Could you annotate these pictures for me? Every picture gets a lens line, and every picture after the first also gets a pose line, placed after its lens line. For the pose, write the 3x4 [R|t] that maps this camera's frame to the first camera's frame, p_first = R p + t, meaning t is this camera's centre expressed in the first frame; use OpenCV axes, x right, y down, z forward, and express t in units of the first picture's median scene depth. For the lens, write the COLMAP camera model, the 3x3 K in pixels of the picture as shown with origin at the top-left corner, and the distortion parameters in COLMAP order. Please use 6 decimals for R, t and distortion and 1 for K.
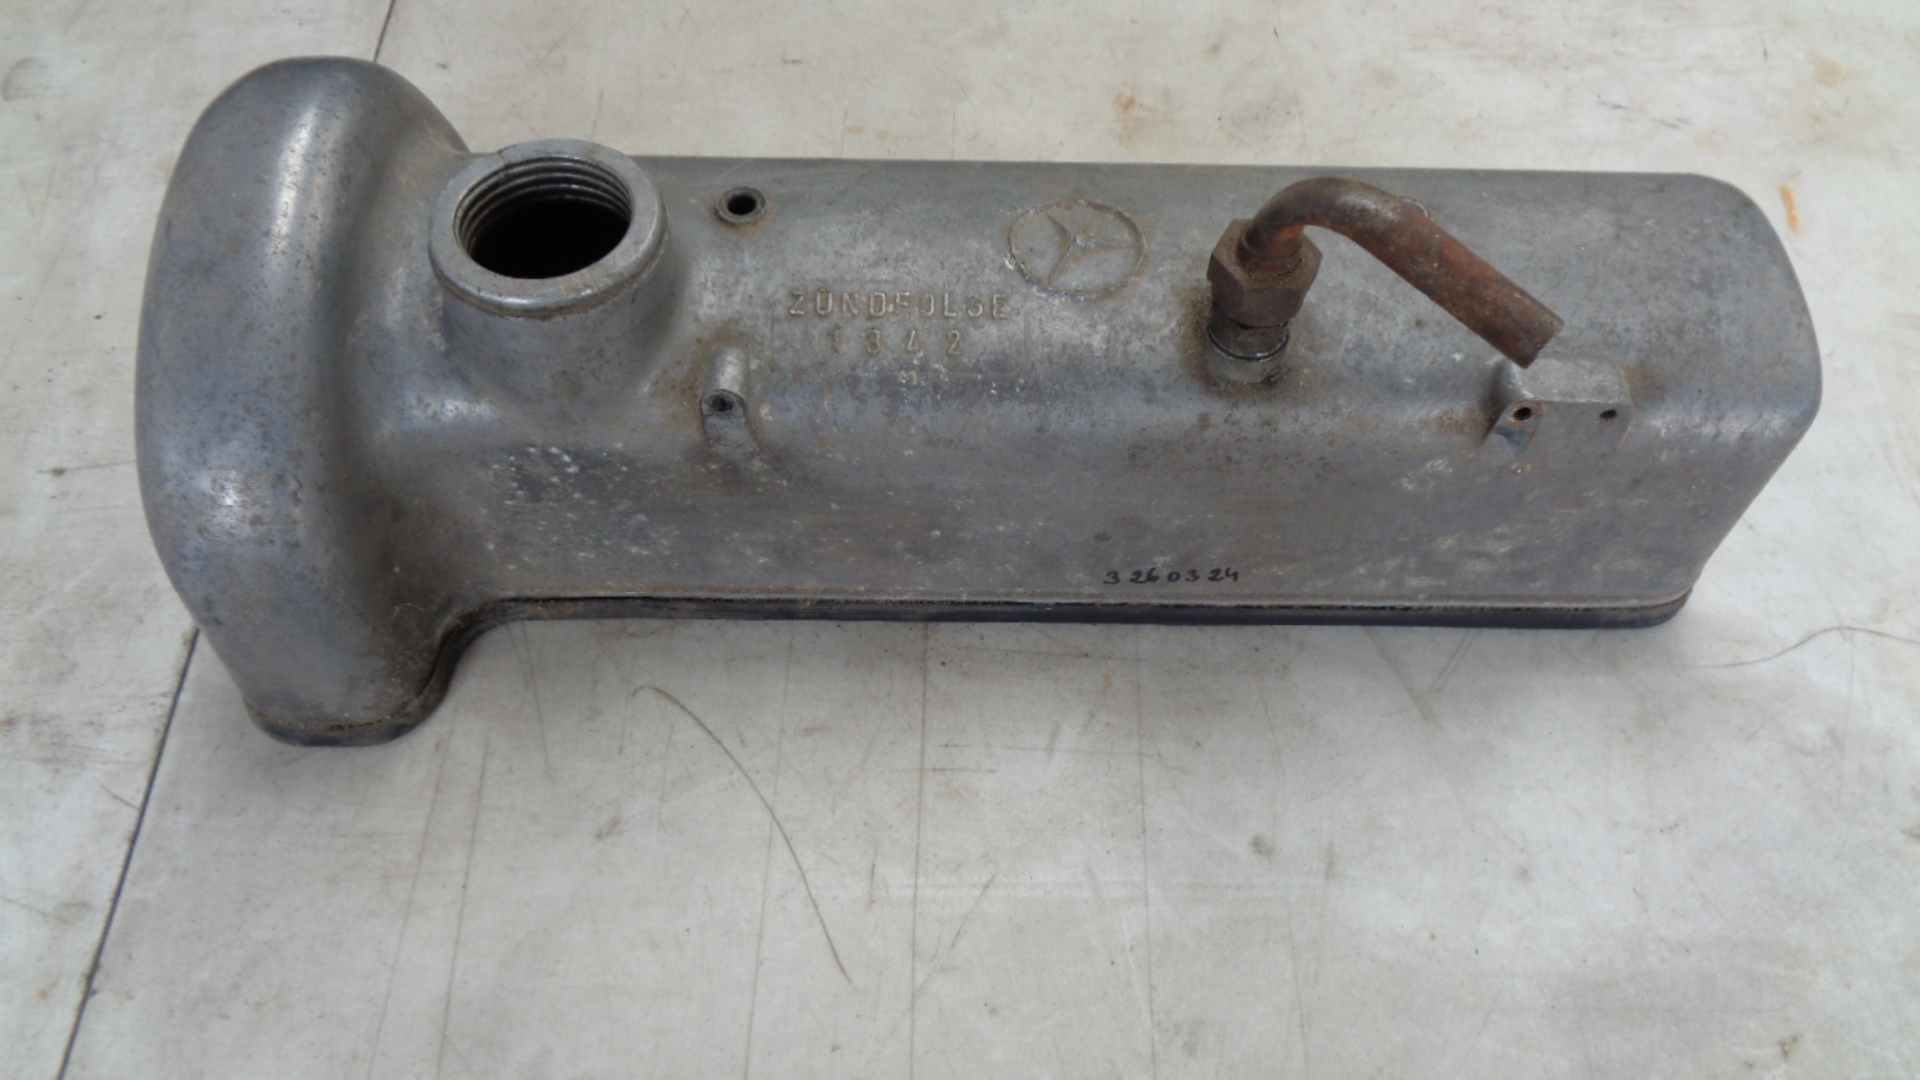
lens RADIAL K [[1593.7, 0, 971.9], [0, 1593.7, 407.0], [0, 0, 1]] dist [-0.014458, -0.008600]
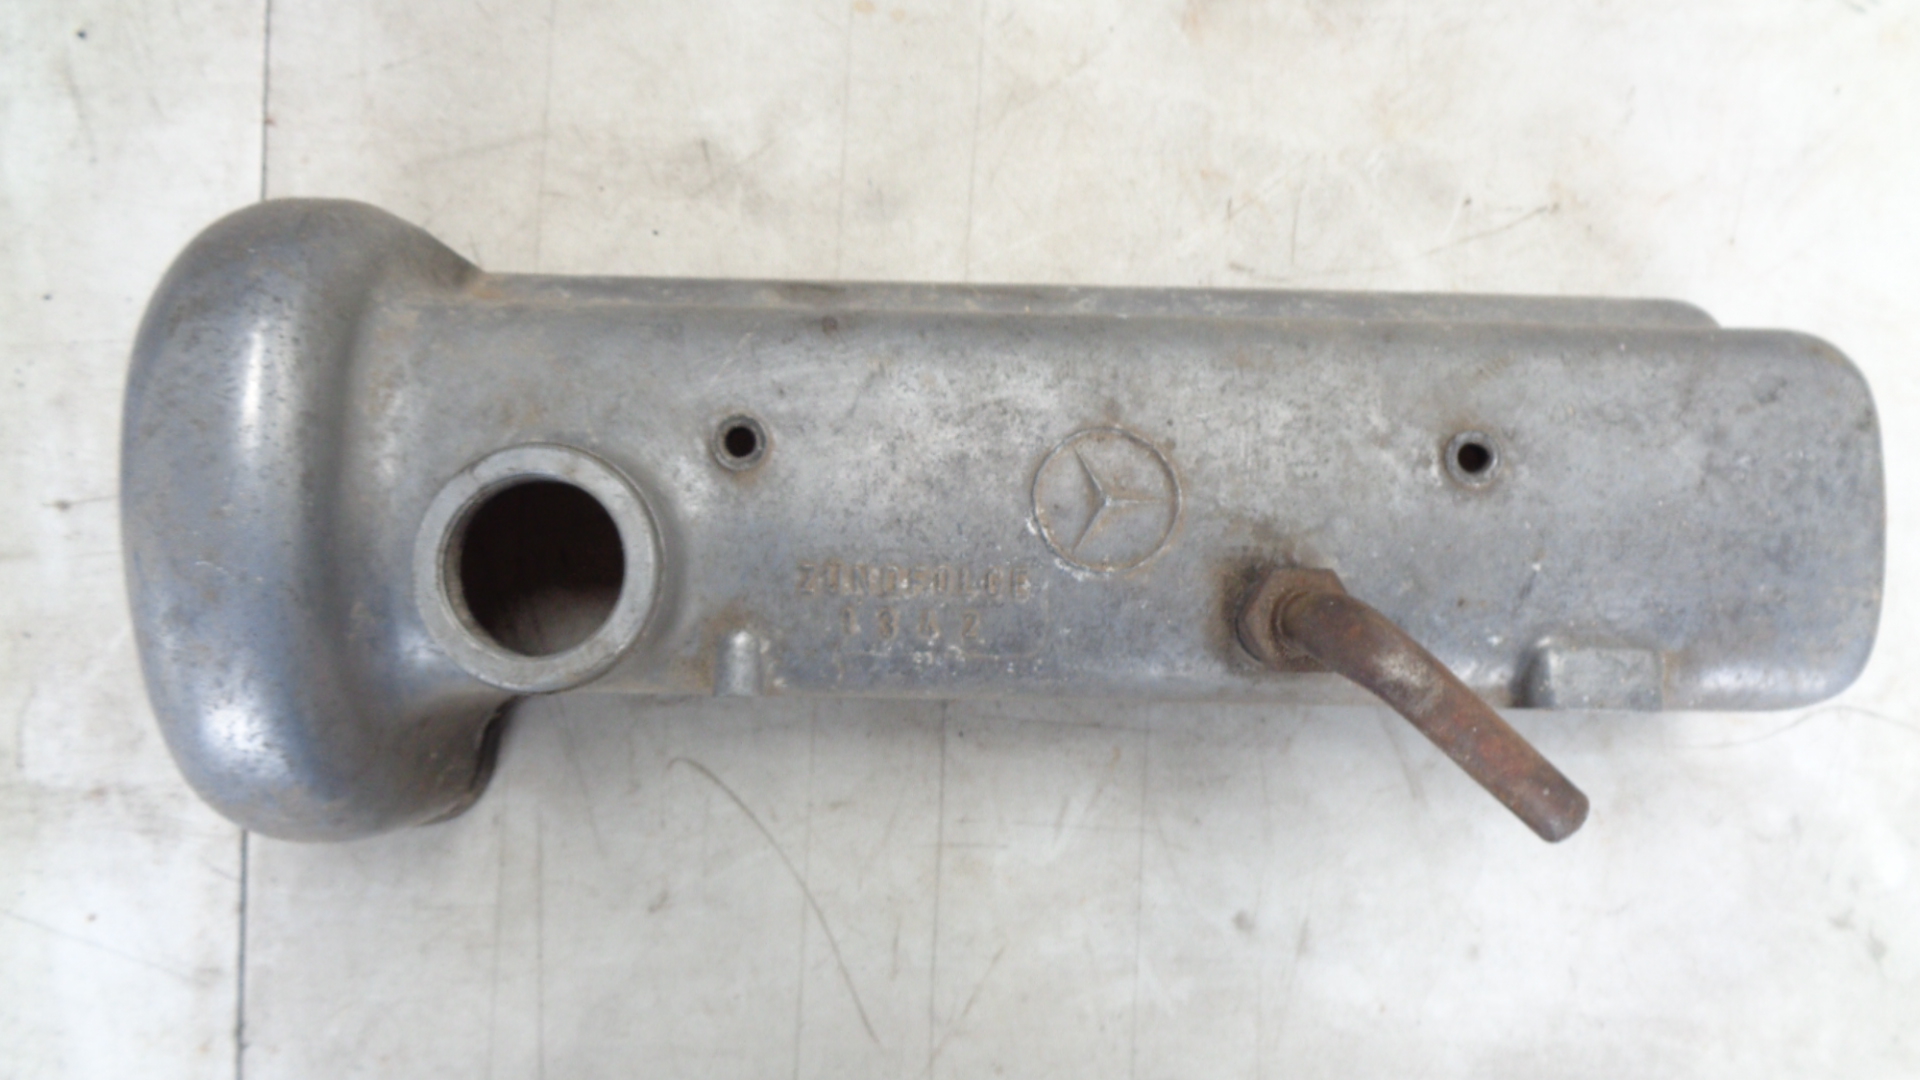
lens RADIAL K [[1642.4, 0, 965.1], [0, 1642.4, 533.7], [0, 0, 1]] dist [-0.019173, -0.010452]
pose [[0.999551, 0.022604, -0.019667, 0.003366], [-0.007778, 0.829649, 0.558232, -0.597049], [0.028935, -0.557828, 0.829452, 0.193986]]
